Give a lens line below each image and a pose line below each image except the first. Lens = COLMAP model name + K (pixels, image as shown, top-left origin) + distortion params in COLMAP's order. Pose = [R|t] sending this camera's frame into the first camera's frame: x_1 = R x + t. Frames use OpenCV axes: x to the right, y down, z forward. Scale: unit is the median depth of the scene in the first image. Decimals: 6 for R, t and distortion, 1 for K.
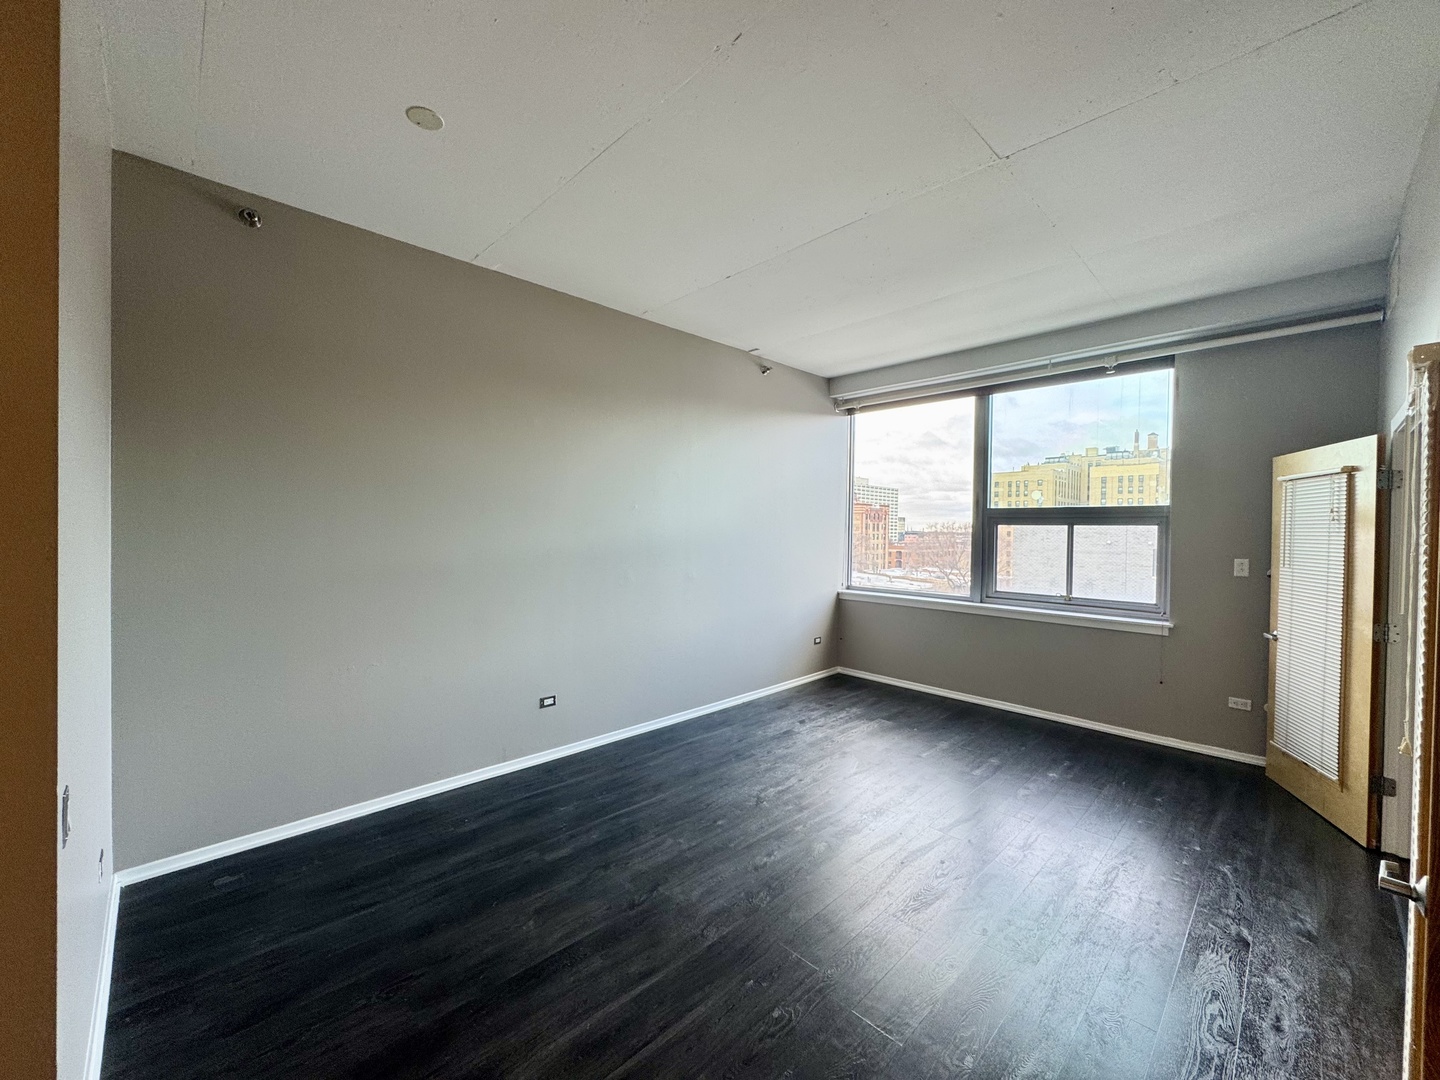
lens RADIAL K [[575.8, 0, 719.6], [0, 575.8, 542.4], [0, 0, 1]] dist [-0.002158, 0.000031]
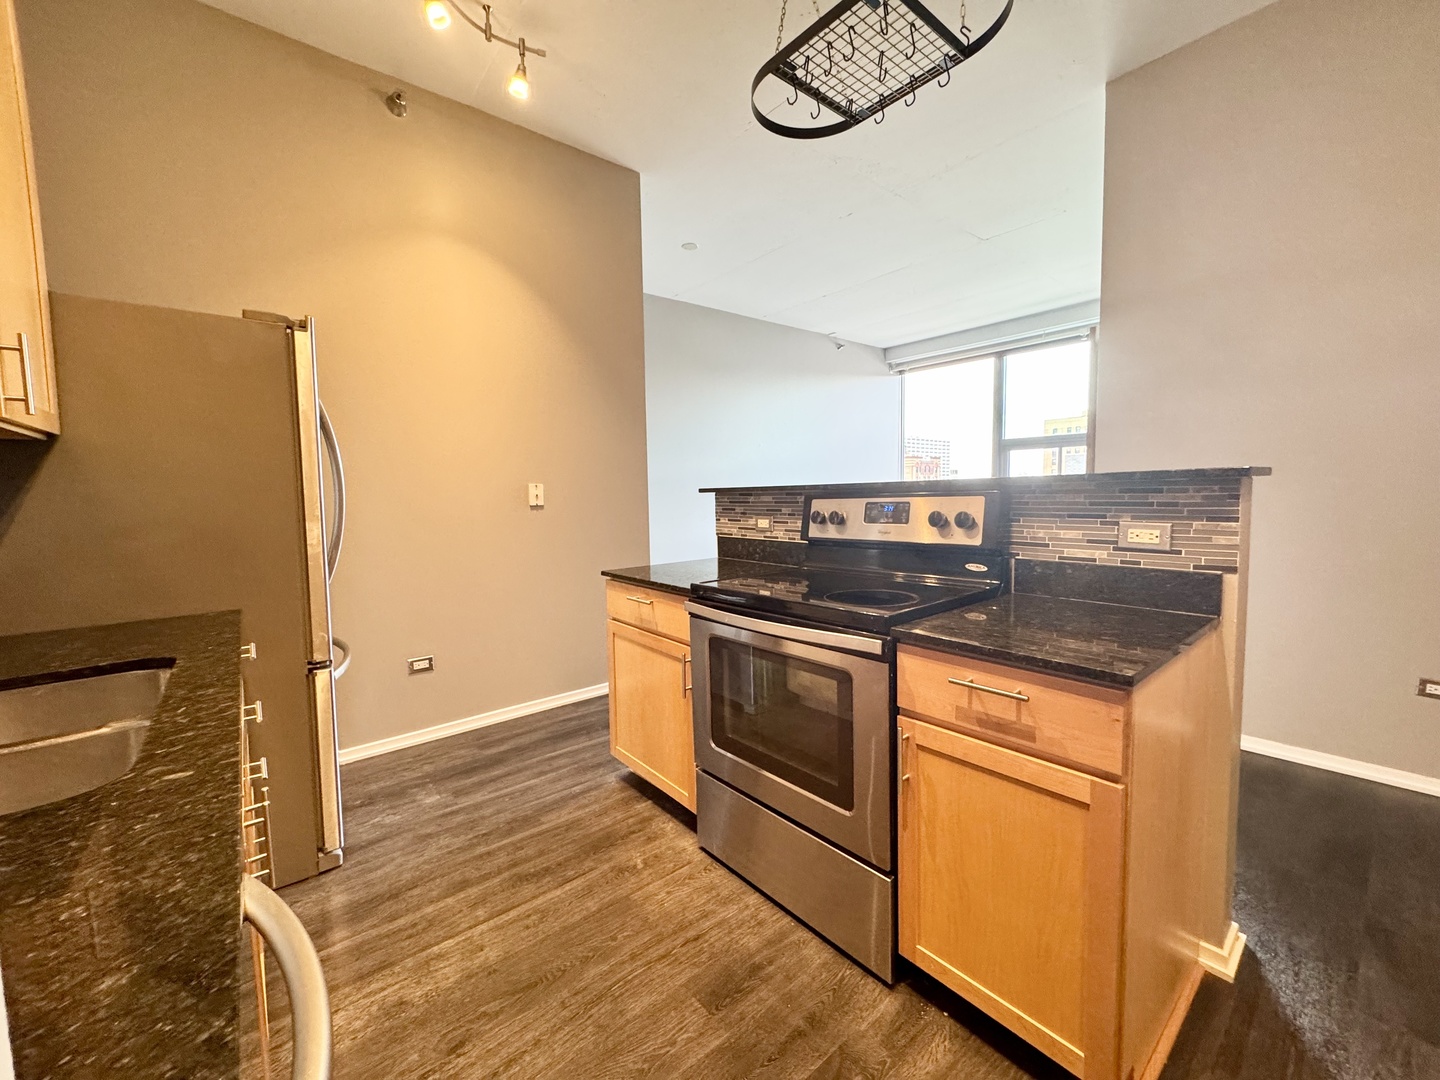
lens RADIAL K [[575.8, 0, 720.3], [0, 575.8, 536.4], [0, 0, 1]] dist [-0.002158, 0.000031]
pose [[0.996281, -0.027702, -0.081593, -0.098319], [0.032193, 0.998008, 0.054250, 0.070780], [0.079928, -0.056675, 0.995188, -0.405963]]
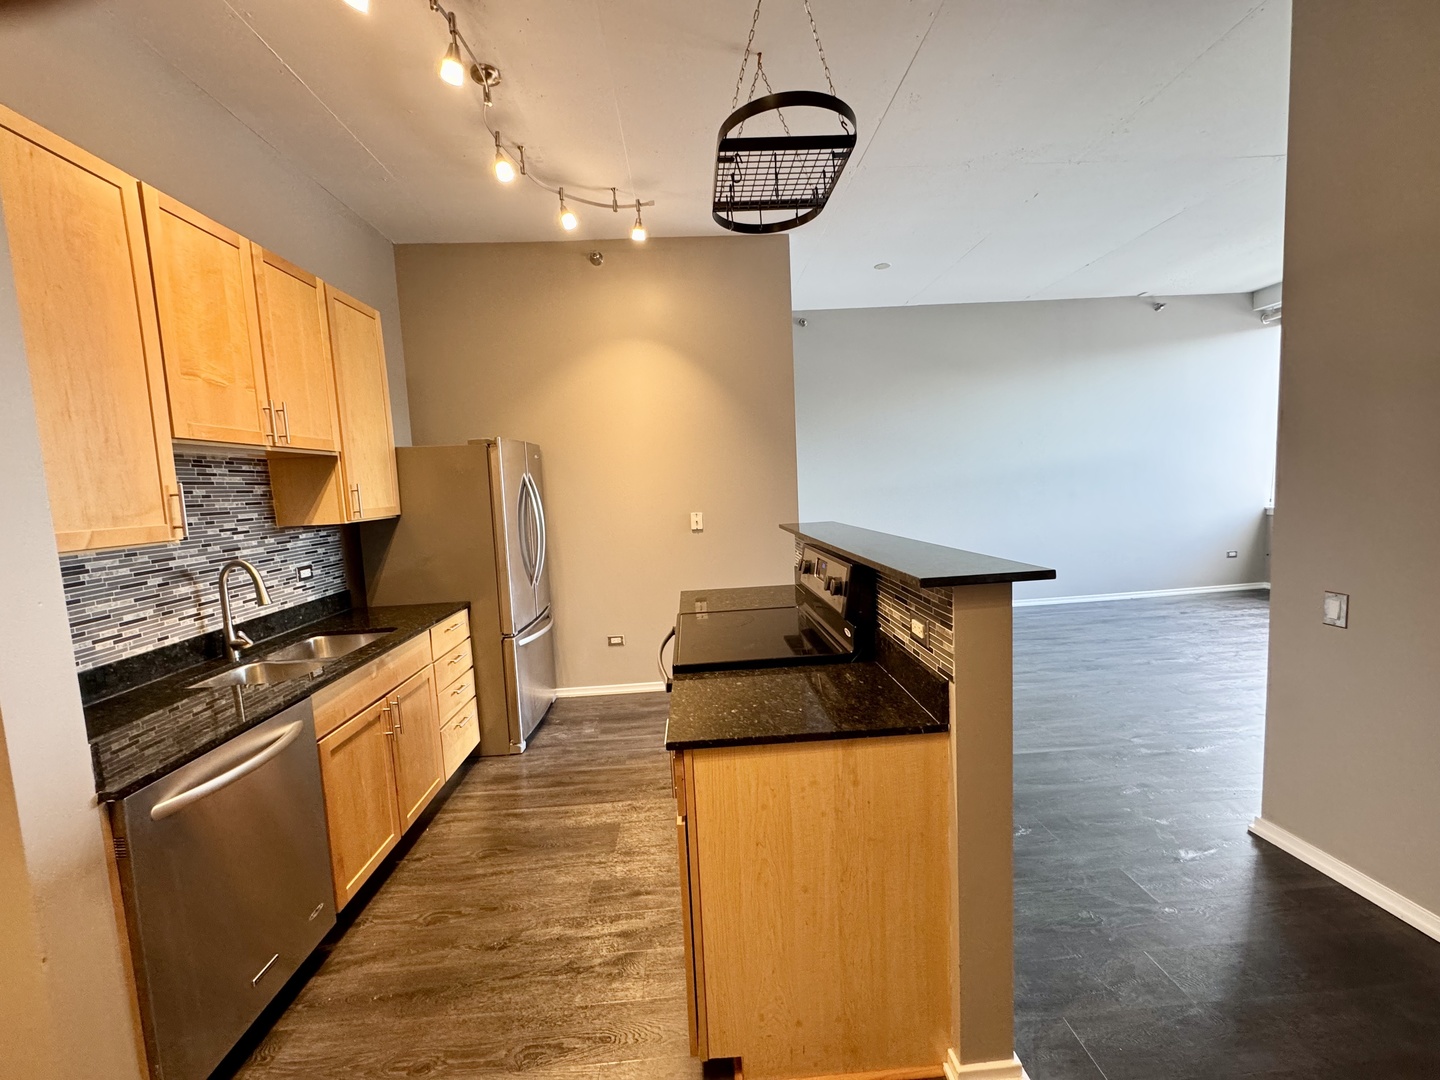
lens RADIAL K [[575.8, 0, 716.4], [0, 575.8, 536.5], [0, 0, 1]] dist [-0.002158, 0.000031]
pose [[0.744274, 0.010237, -0.667796, 0.167463], [0.044141, 0.996942, 0.064478, 0.030414], [0.666414, -0.077466, 0.741546, -0.380677]]
